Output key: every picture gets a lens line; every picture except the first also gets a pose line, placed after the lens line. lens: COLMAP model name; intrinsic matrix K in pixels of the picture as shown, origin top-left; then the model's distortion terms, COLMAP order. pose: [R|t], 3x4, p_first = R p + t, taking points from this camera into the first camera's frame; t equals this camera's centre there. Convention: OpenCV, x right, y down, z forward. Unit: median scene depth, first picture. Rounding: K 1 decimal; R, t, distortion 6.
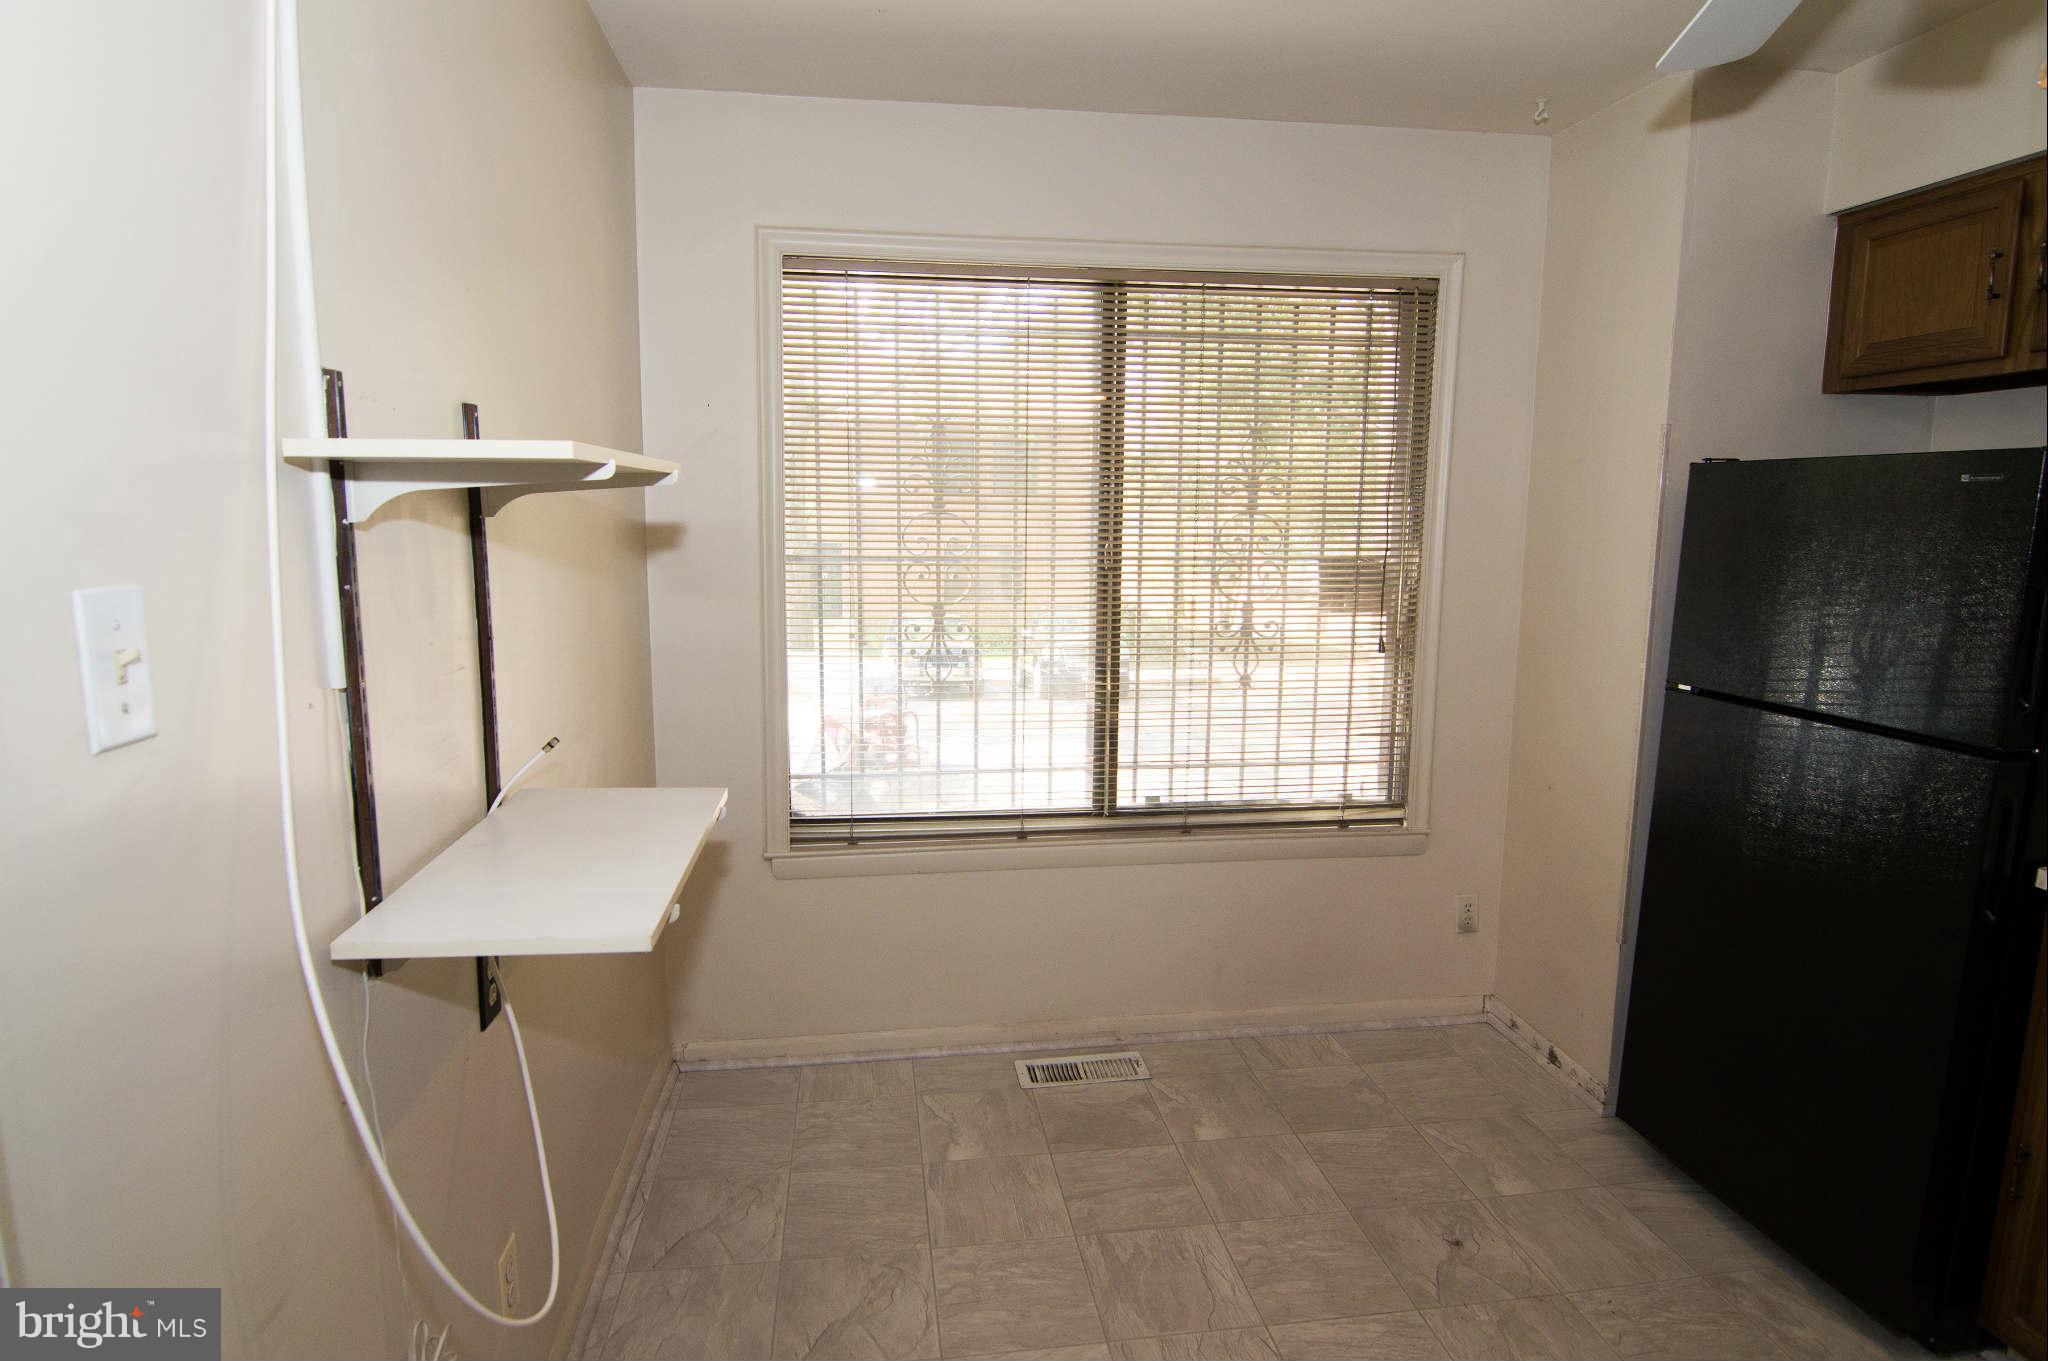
lens RADIAL K [[1117.6, 0, 1026.7], [0, 1117.6, 670.2], [0, 0, 1]] dist [-0.004111, -0.007936]
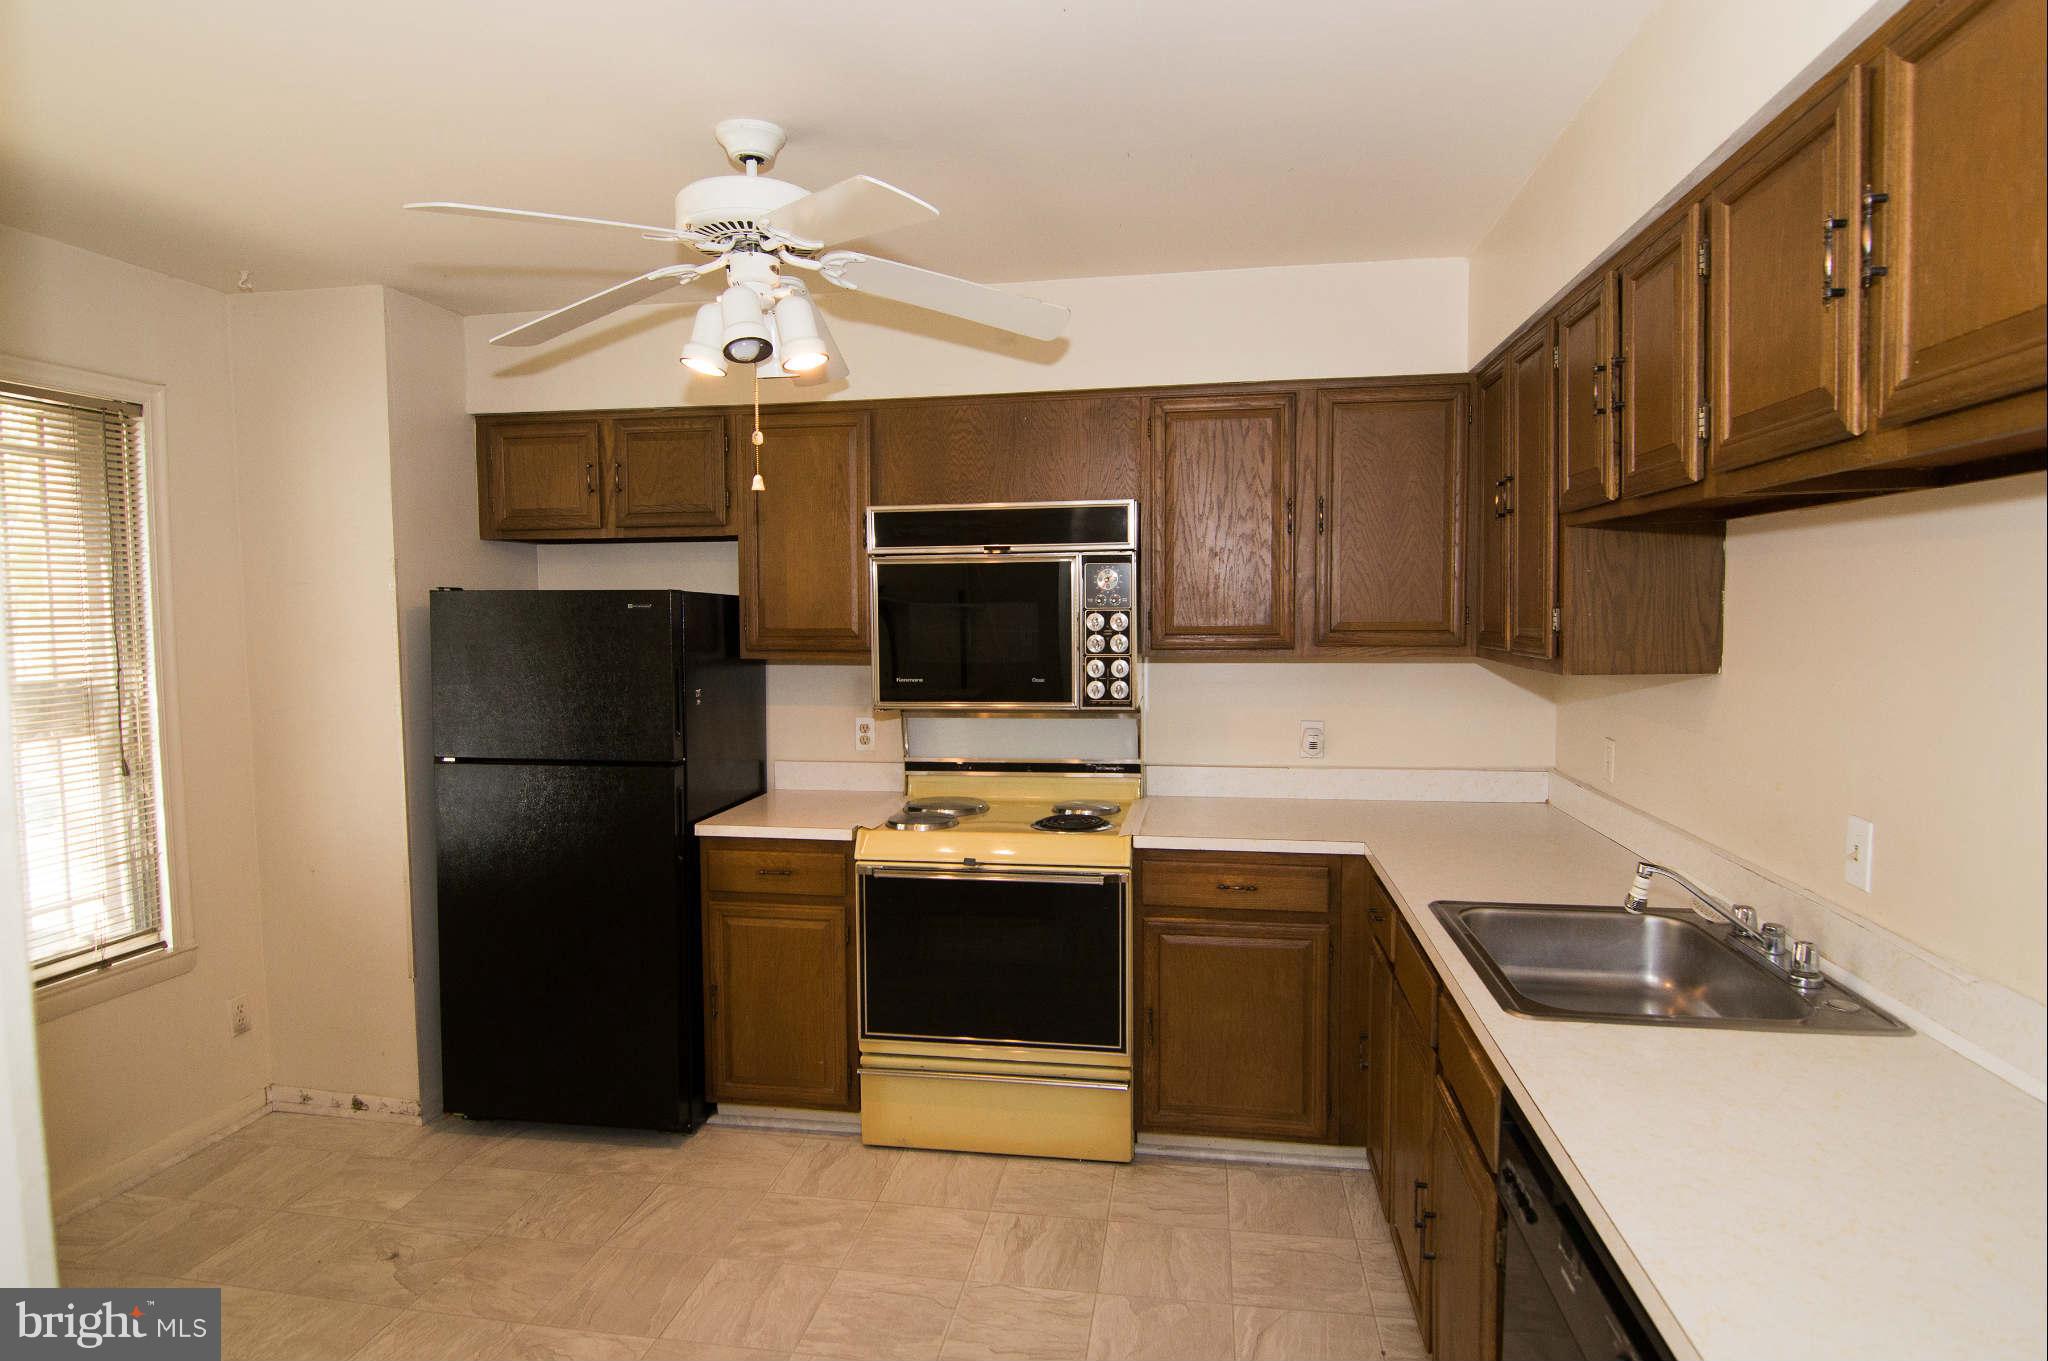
lens RADIAL K [[992.5, 0, 1019.4], [0, 992.5, 671.1], [0, 0, 1]] dist [0.002428, -0.015918]
pose [[0.319009, -0.057948, 0.945979, -0.265782], [0.146617, 0.989130, 0.011148, -0.001426], [-0.936342, 0.135140, 0.324038, -0.015735]]
